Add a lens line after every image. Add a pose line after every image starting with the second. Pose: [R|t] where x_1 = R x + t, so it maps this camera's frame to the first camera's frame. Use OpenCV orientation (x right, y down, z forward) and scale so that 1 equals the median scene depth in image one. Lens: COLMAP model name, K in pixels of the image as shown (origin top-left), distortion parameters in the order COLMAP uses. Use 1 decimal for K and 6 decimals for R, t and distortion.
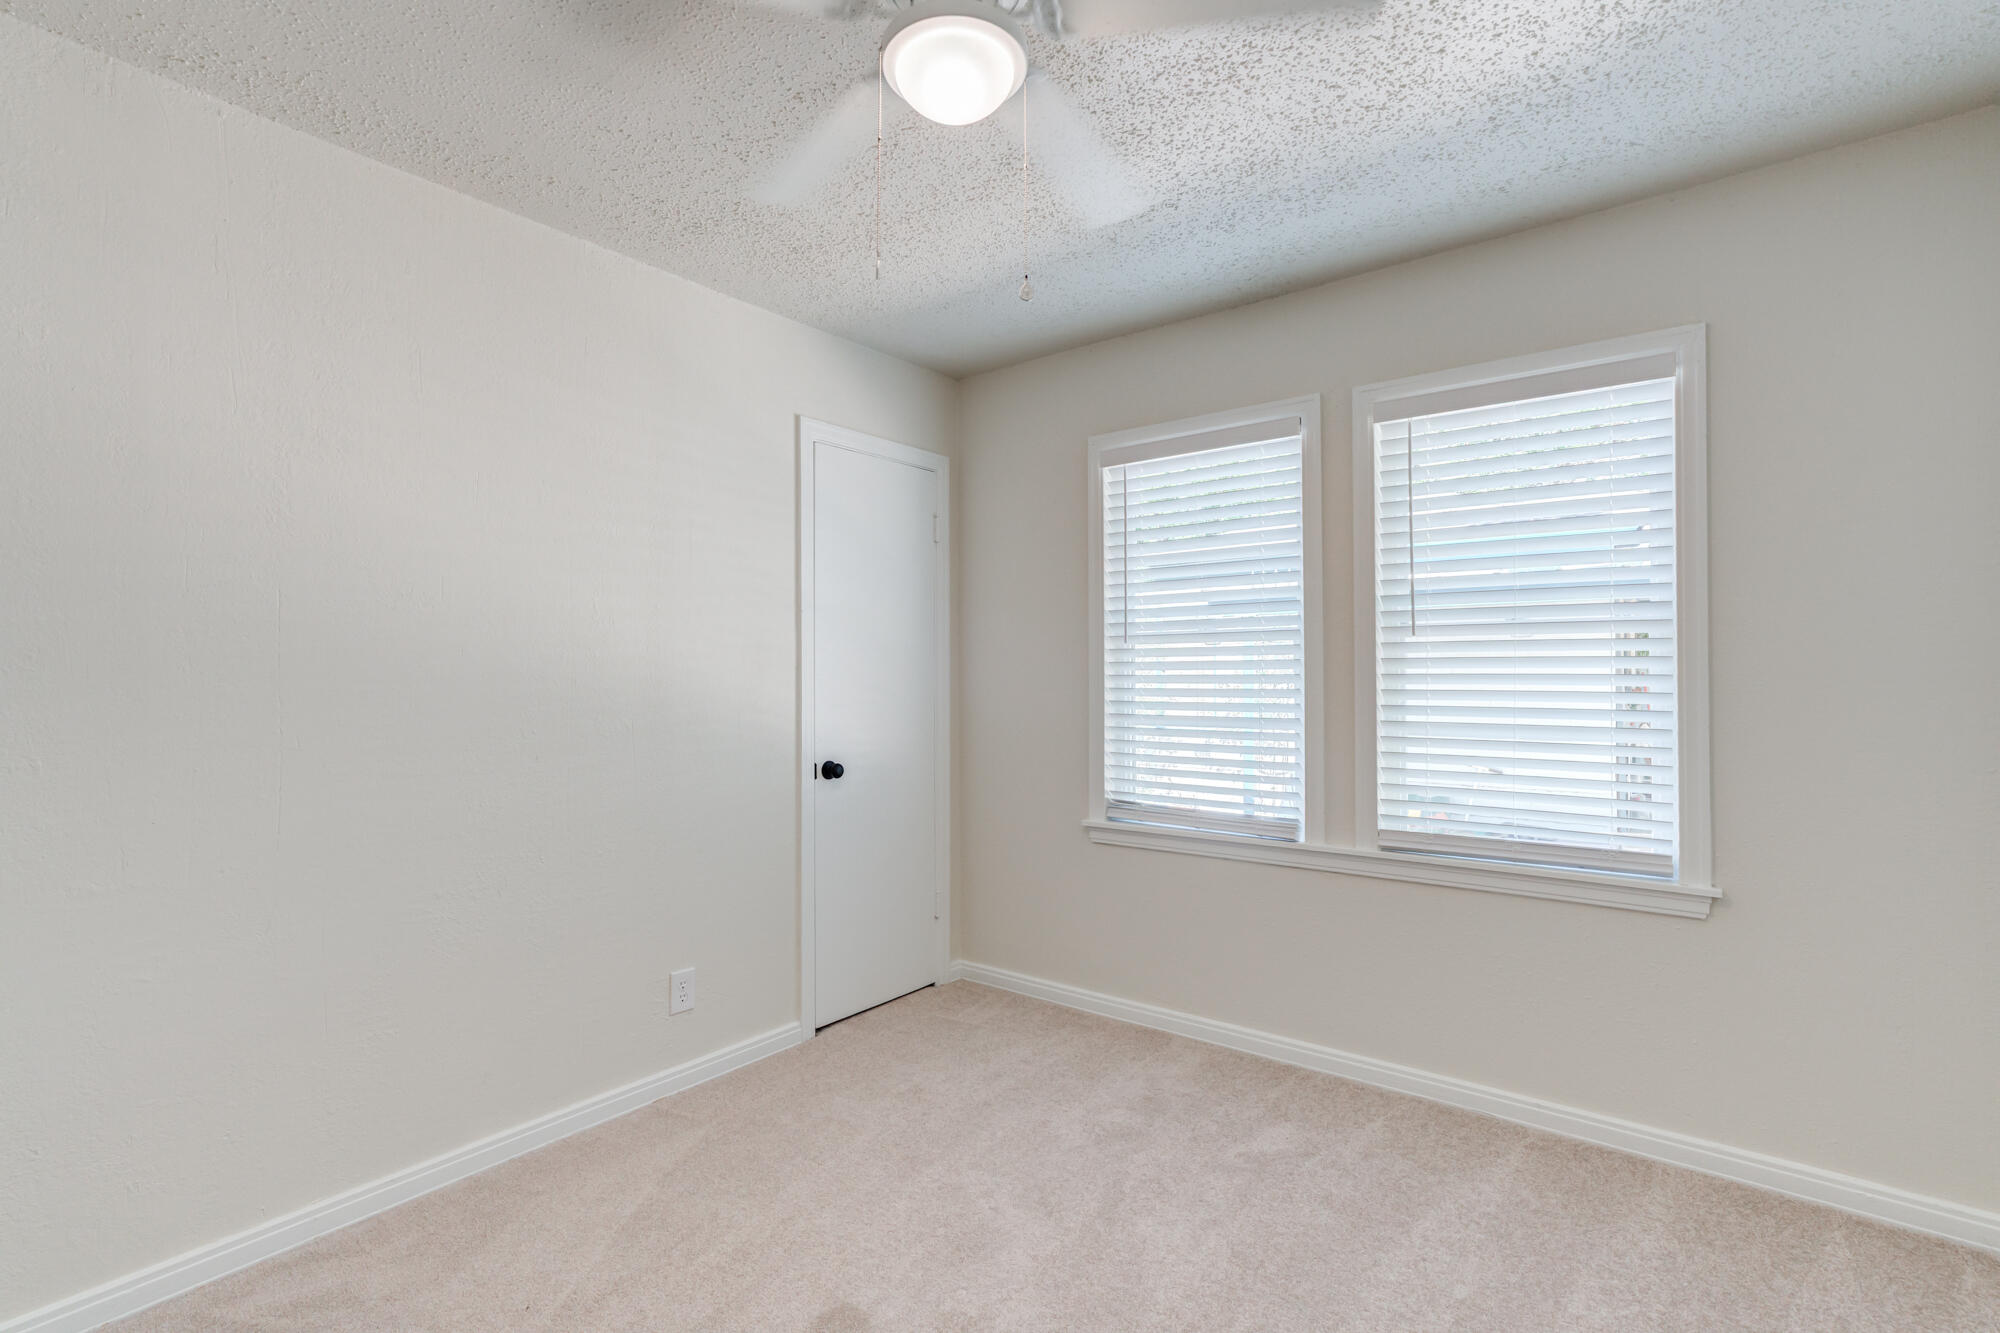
lens RADIAL K [[912.7, 0, 999.8], [0, 912.7, 638.7], [0, 0, 1]] dist [-0.019297, 0.012564]
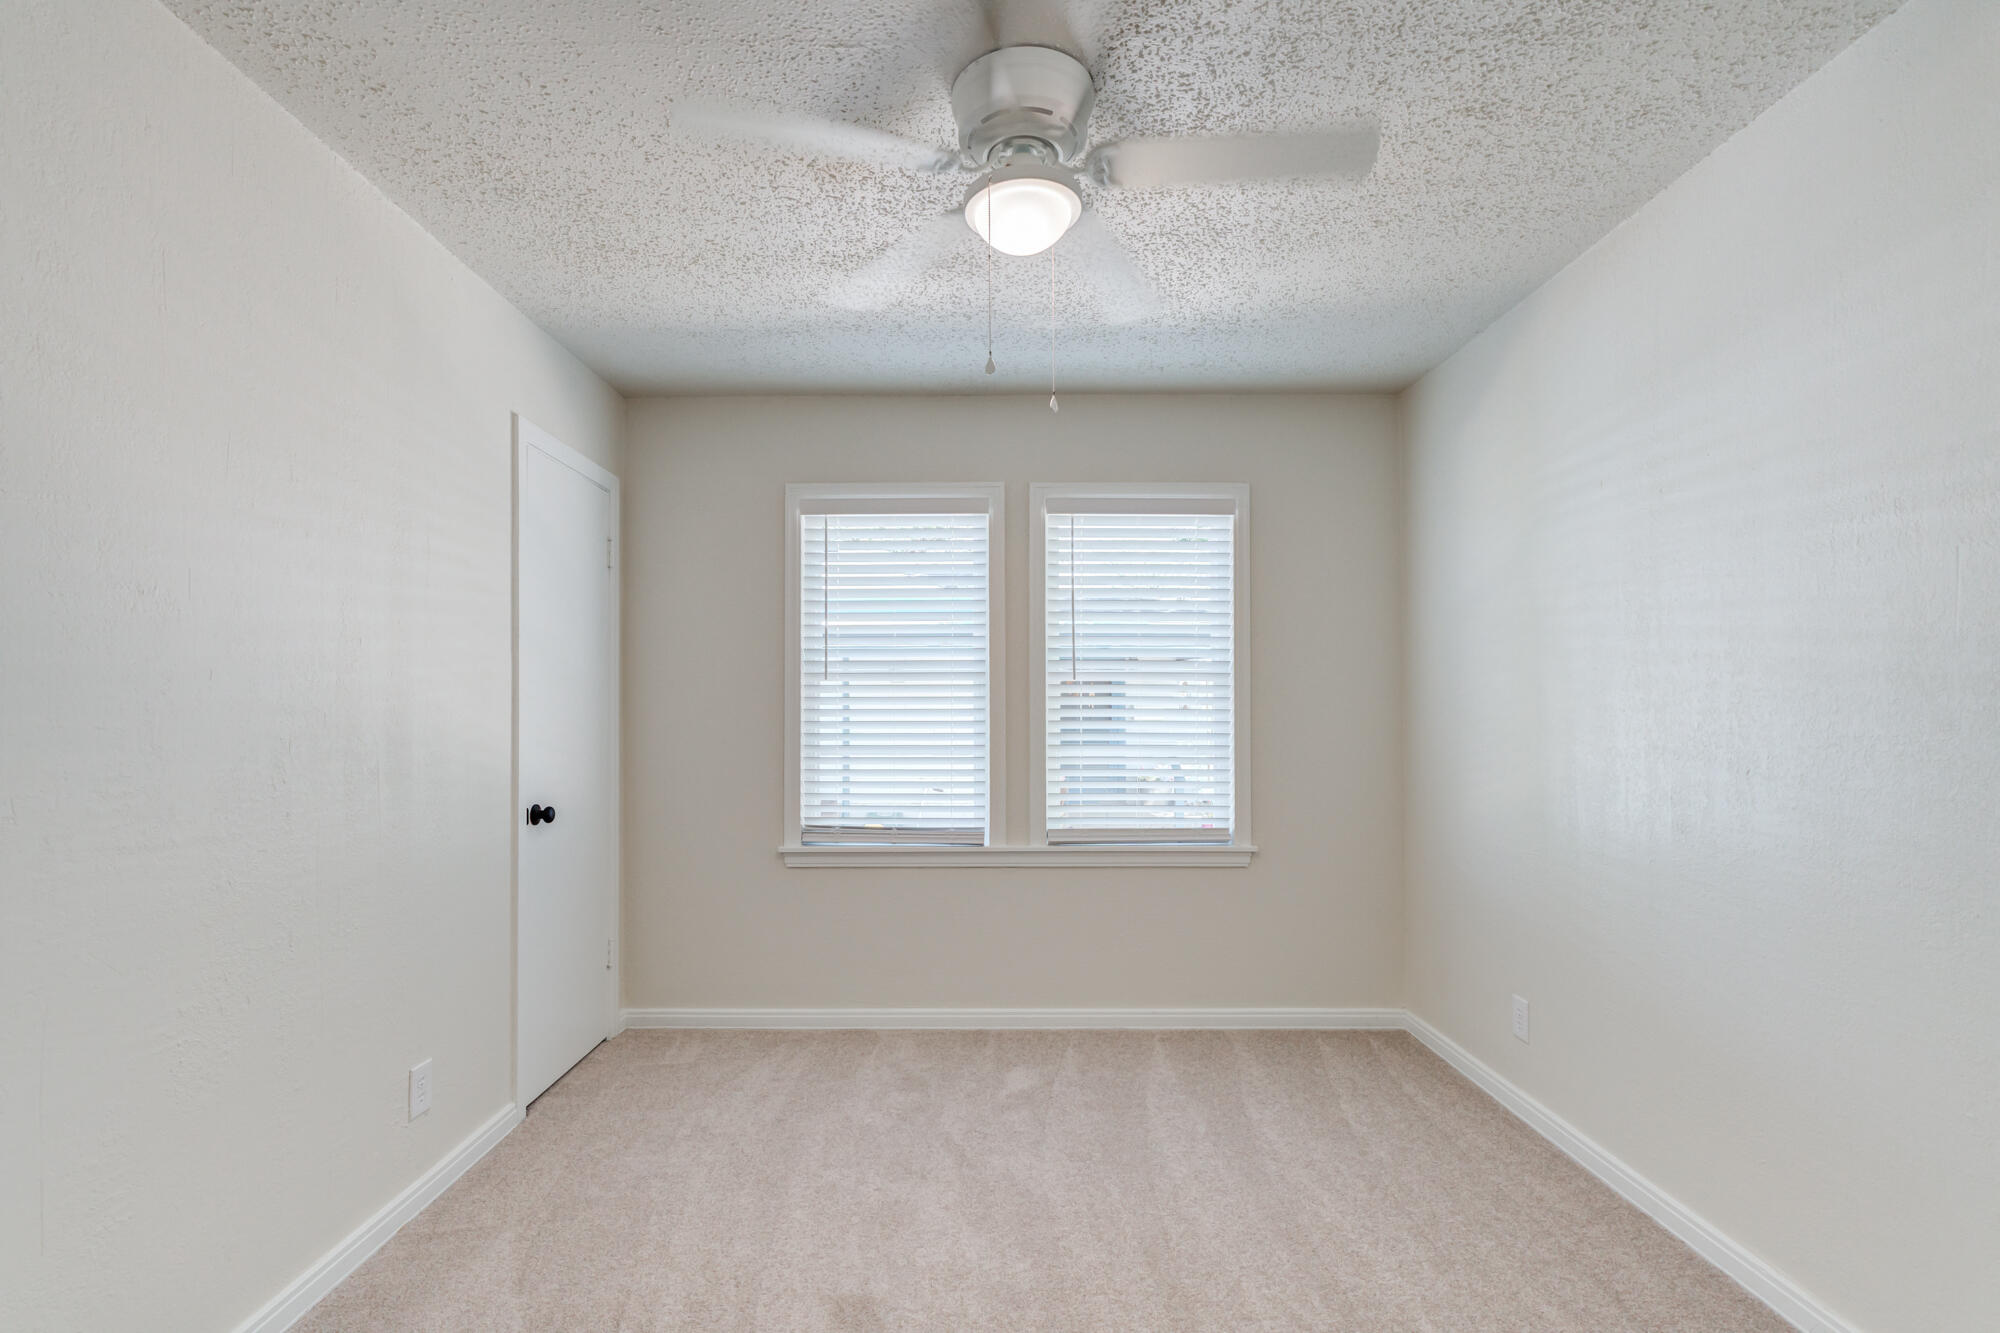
lens RADIAL K [[912.9, 0, 982.9], [0, 912.9, 661.3], [0, 0, 1]] dist [-0.024511, 0.020768]
pose [[0.792625, 0.033756, 0.608774, -0.432766], [-0.025786, 0.999429, -0.021843, 0.002554], [-0.609163, 0.001615, 0.793043, 0.029364]]
